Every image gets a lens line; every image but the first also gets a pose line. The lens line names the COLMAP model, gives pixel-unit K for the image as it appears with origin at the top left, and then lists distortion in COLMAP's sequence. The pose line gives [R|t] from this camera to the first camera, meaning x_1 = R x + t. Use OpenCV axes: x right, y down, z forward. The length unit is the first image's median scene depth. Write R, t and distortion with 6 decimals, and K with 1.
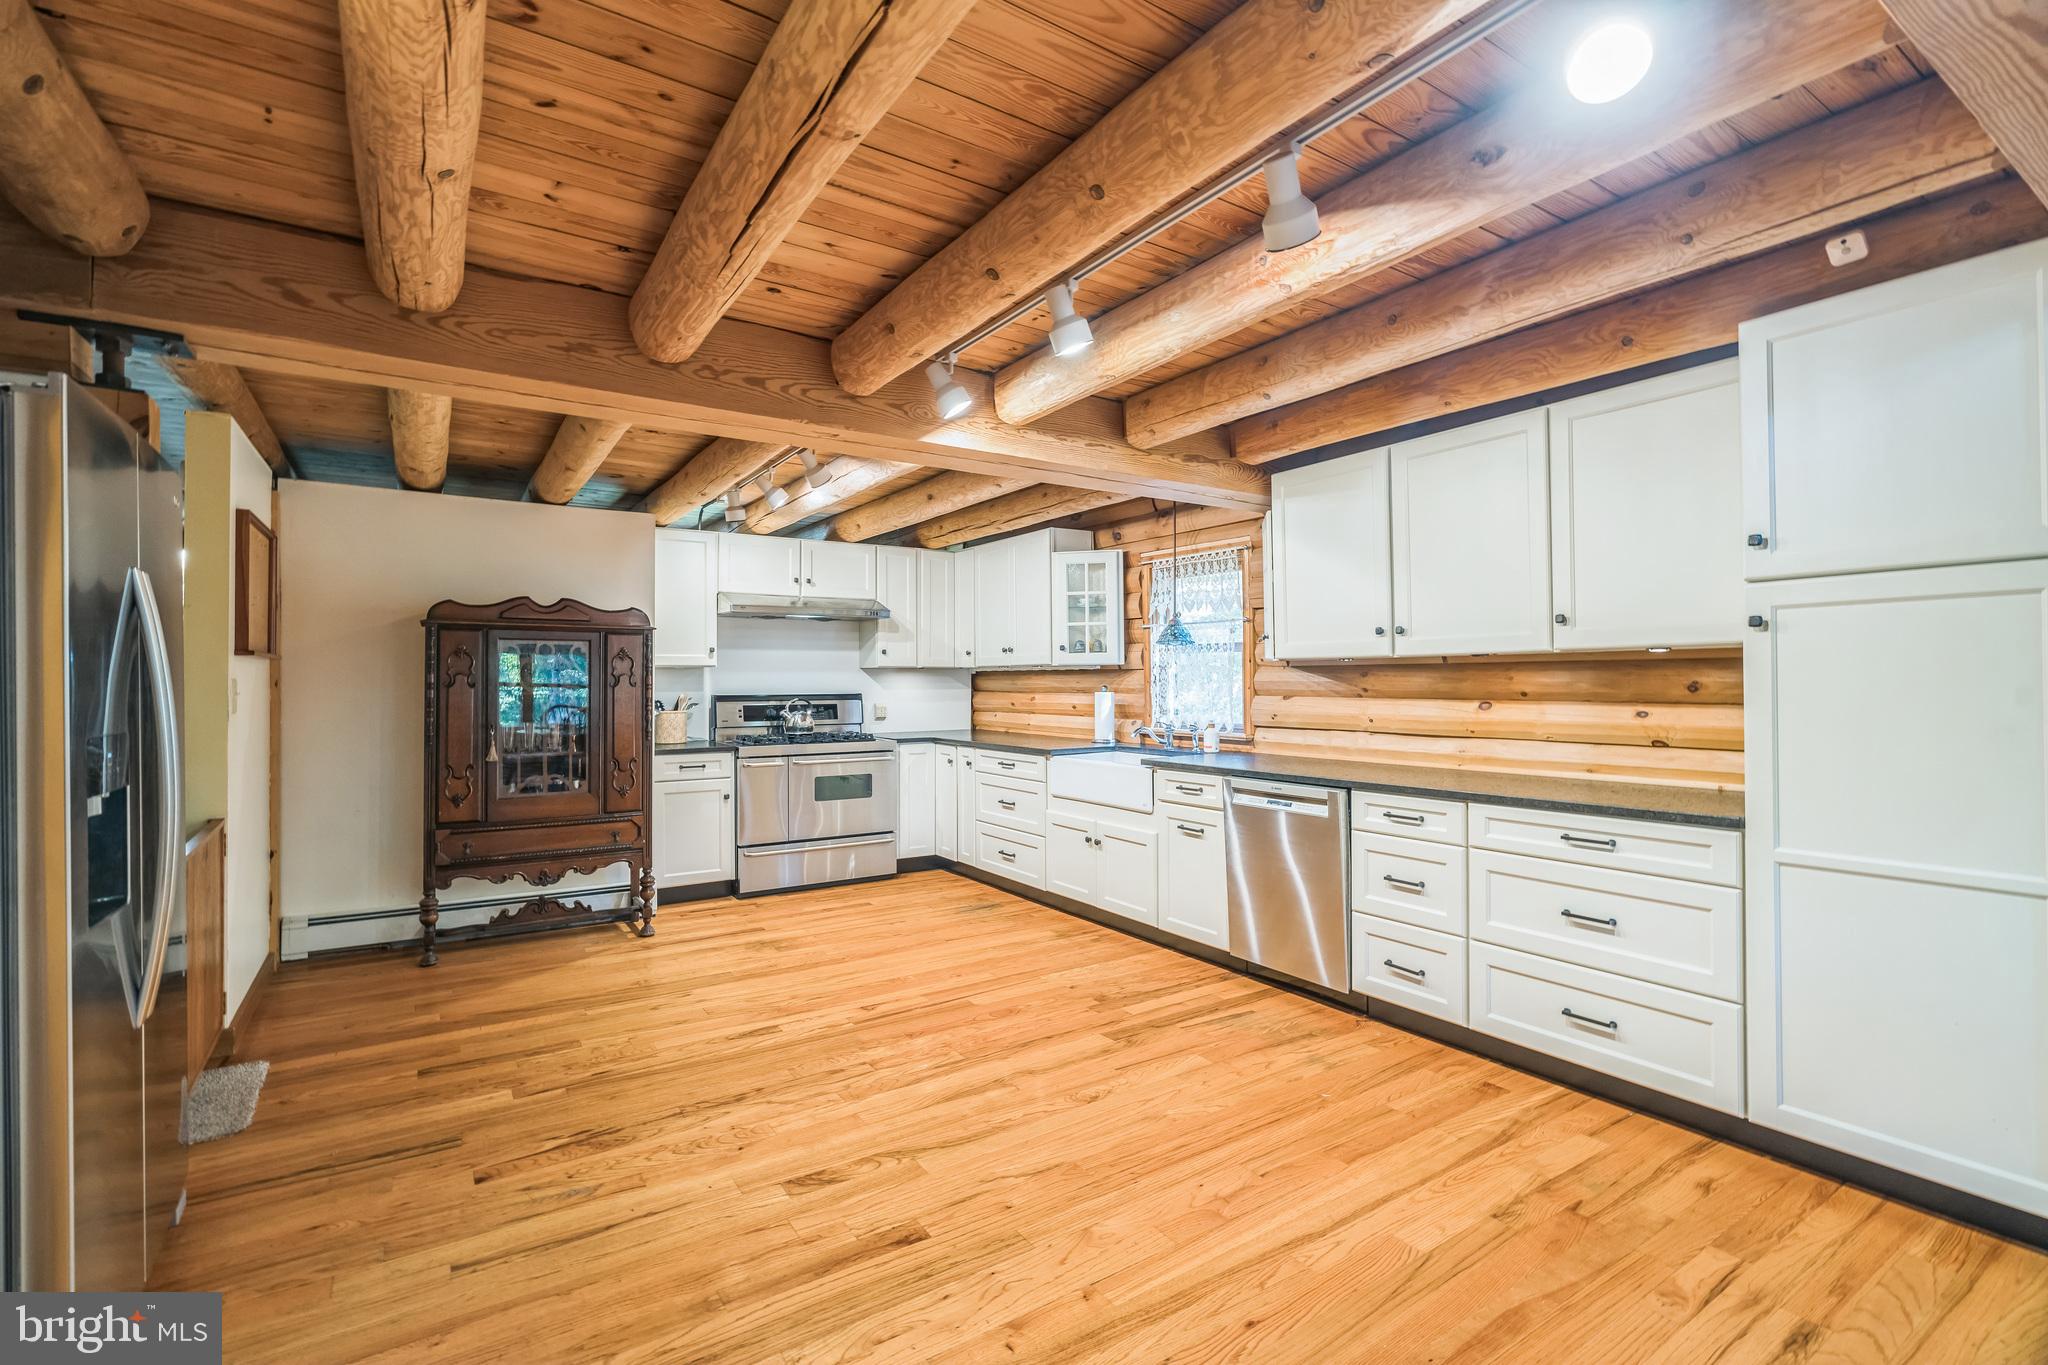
lens RADIAL K [[915.0, 0, 1016.8], [0, 915.0, 677.3], [0, 0, 1]] dist [-0.003499, 0.000720]
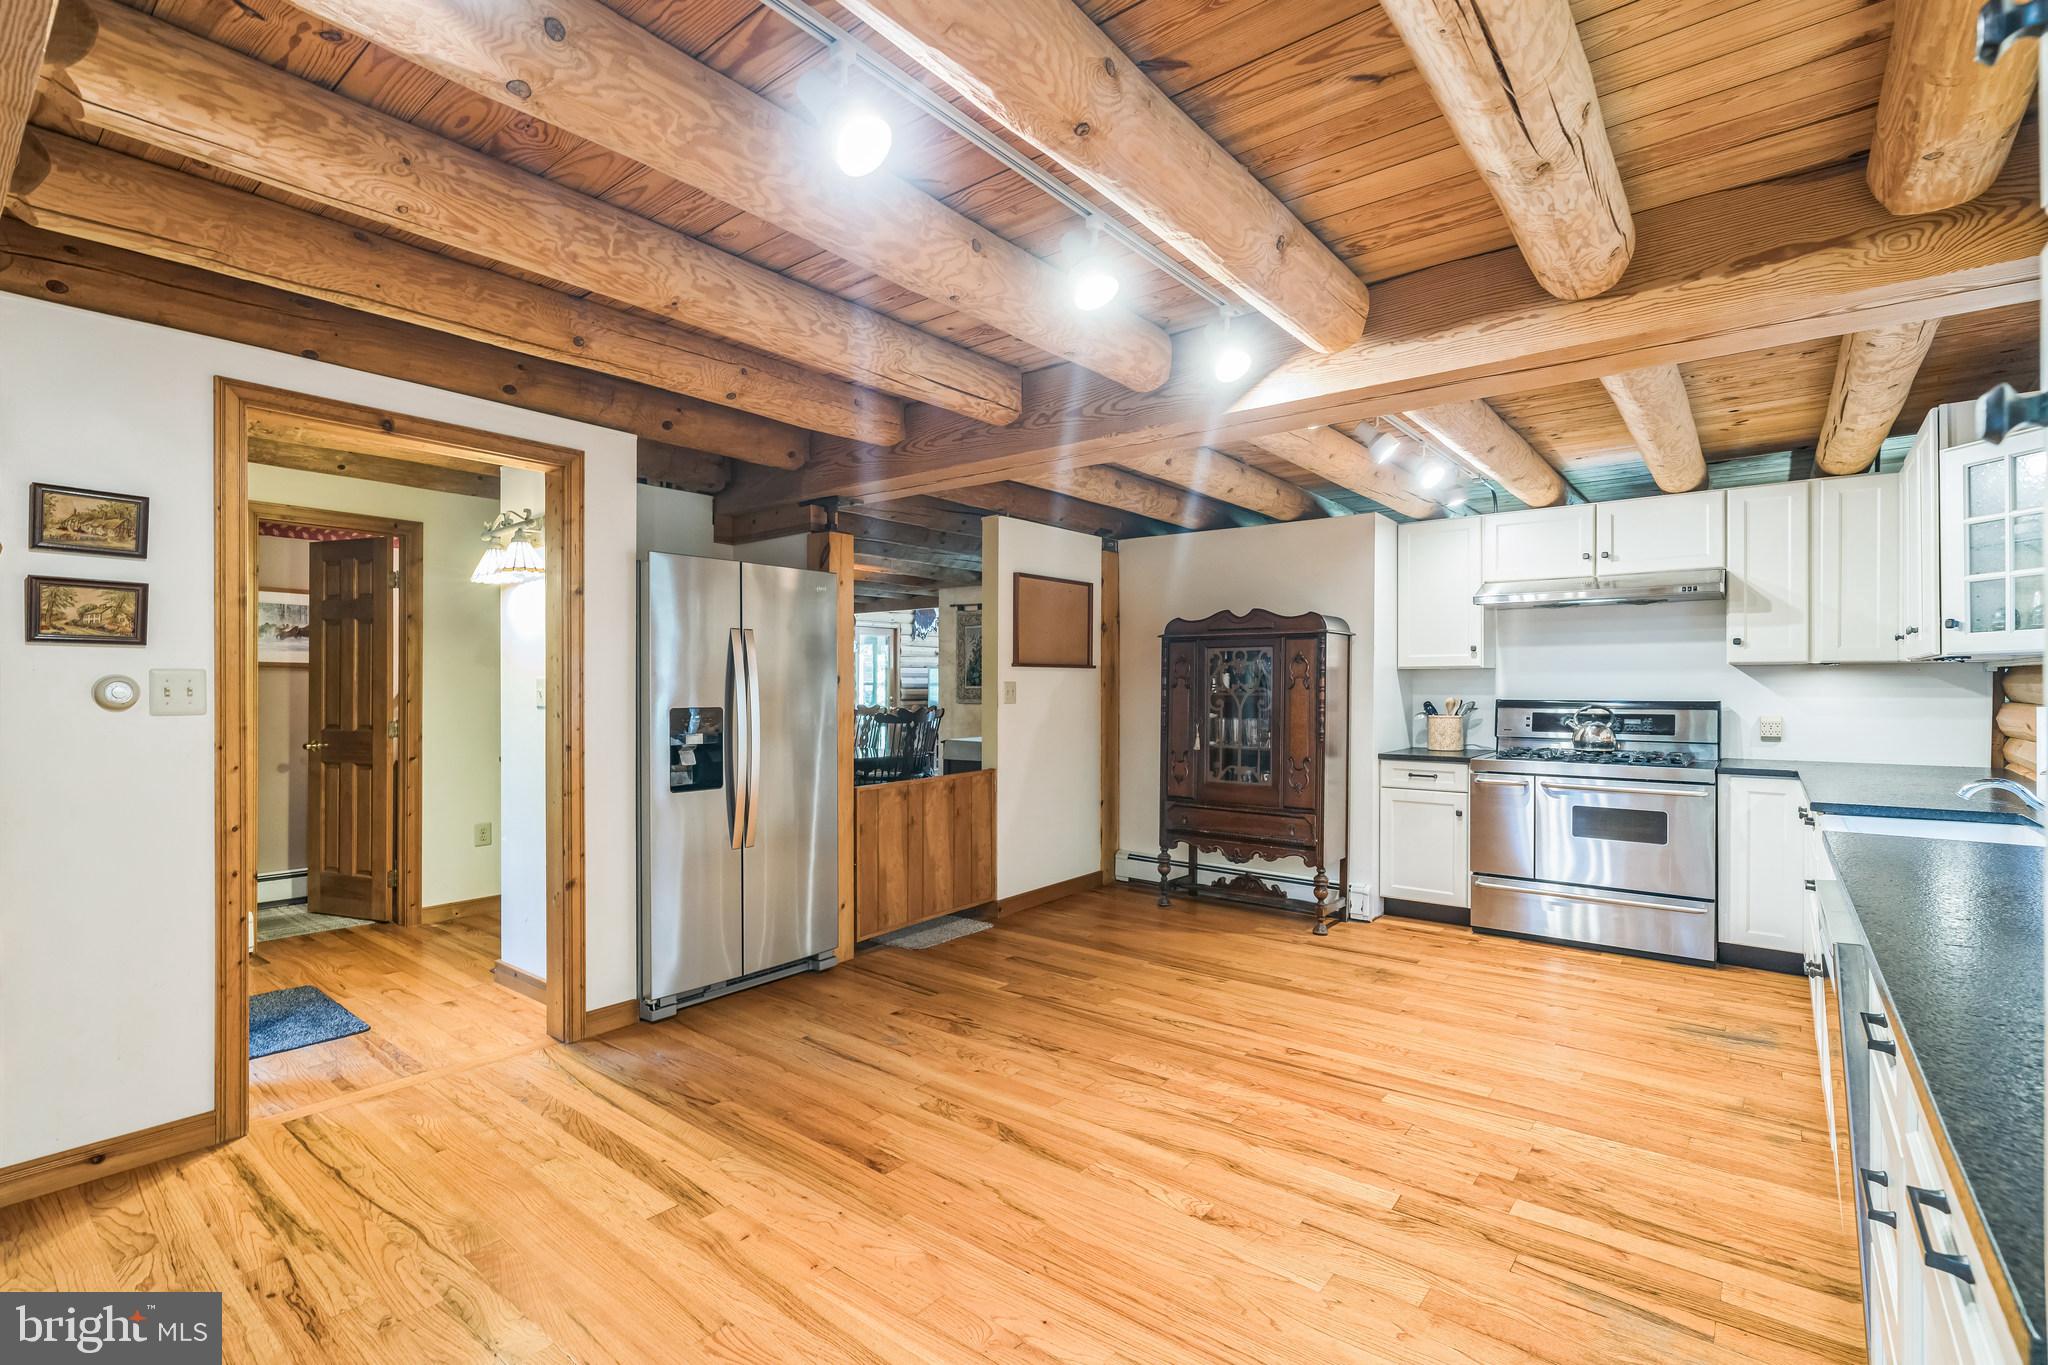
lens RADIAL K [[934.7, 0, 1024.0], [0, 934.7, 682.5], [0, 0, 1]] dist [-0.000435, 0.000683]
pose [[0.312868, 0.000649, -0.949796, 0.630425], [0.002859, 0.999995, 0.001625, 0.000574], [0.949792, -0.003224, 0.312864, 0.477929]]
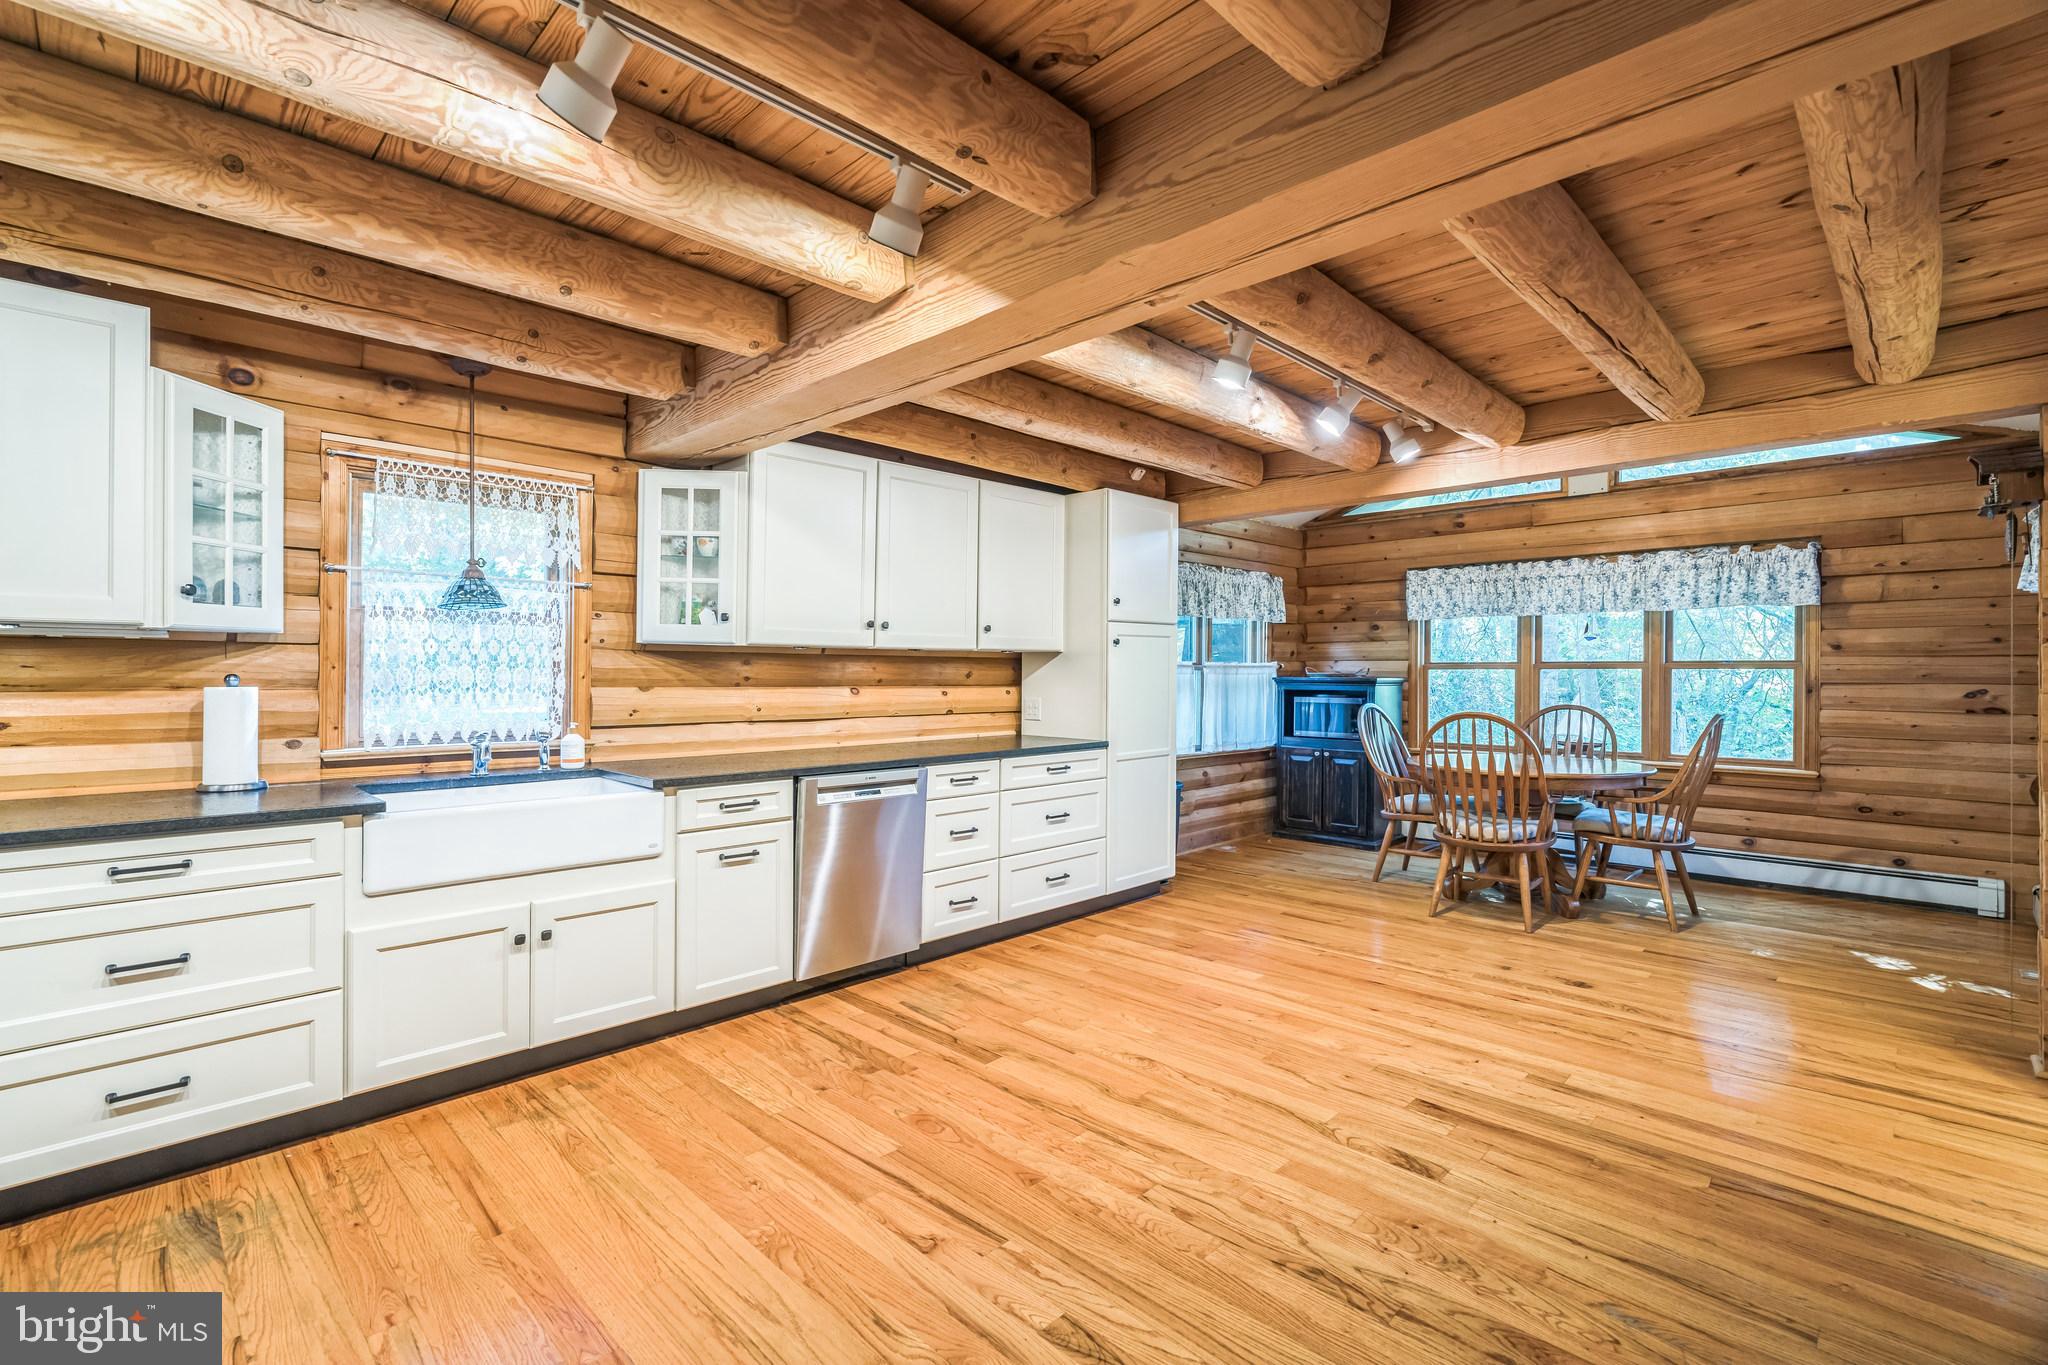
lens RADIAL K [[915.0, 0, 1016.8], [0, 915.0, 677.3], [0, 0, 1]] dist [-0.003499, 0.000720]
pose [[-0.207550, -0.000821, 0.978224, -0.736106], [-0.006757, 0.999977, -0.000595, 0.013120], [-0.978201, -0.006733, -0.207551, 1.084718]]
